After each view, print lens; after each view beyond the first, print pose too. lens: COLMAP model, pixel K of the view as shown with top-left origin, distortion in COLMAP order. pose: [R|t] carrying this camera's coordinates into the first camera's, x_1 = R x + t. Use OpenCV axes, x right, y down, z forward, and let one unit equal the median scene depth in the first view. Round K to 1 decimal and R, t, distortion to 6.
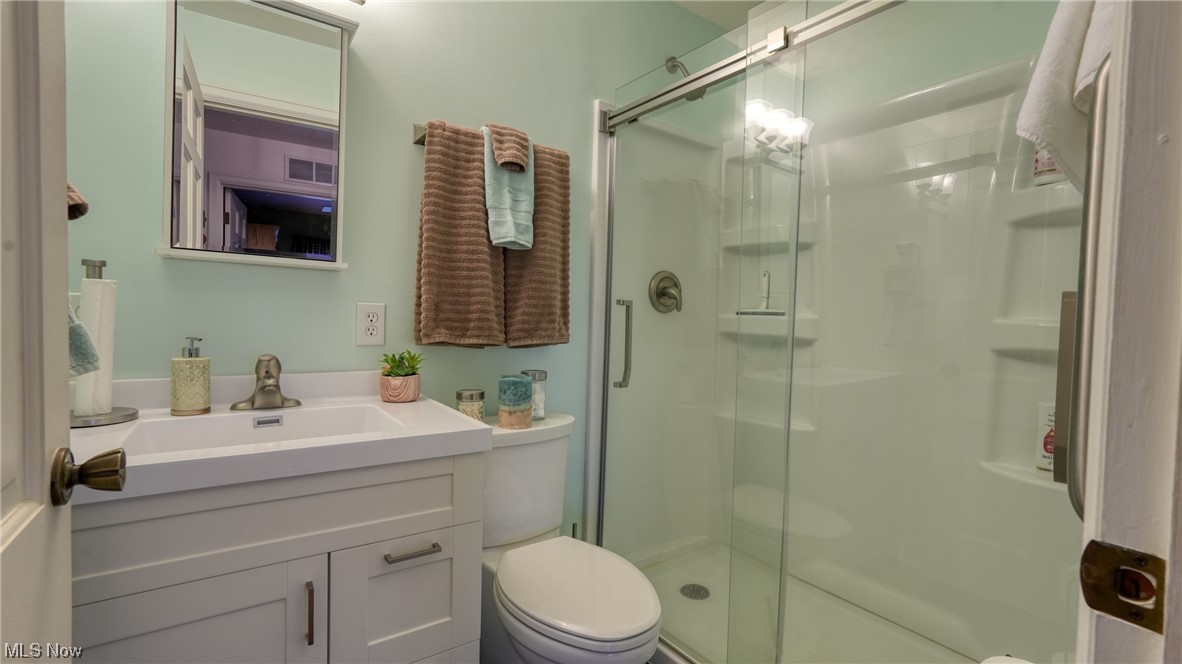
lens RADIAL K [[522.9, 0, 591.6], [0, 522.9, 333.3], [0, 0, 1]] dist [-0.003160, 0.002112]
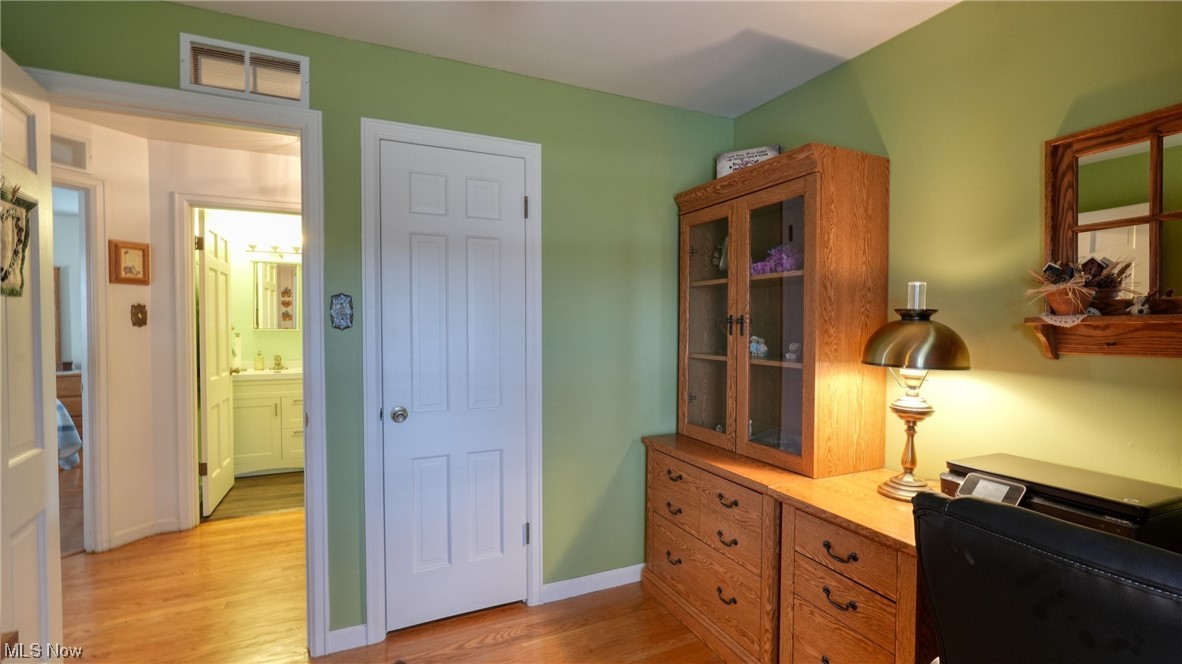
lens RADIAL K [[522.9, 0, 589.8], [0, 522.9, 329.6], [0, 0, 1]] dist [-0.003160, 0.002112]
pose [[0.982077, -0.023509, -0.187007, 2.436431], [0.019778, 0.999567, -0.021790, -0.017399], [0.187439, 0.017701, 0.982117, -2.418152]]
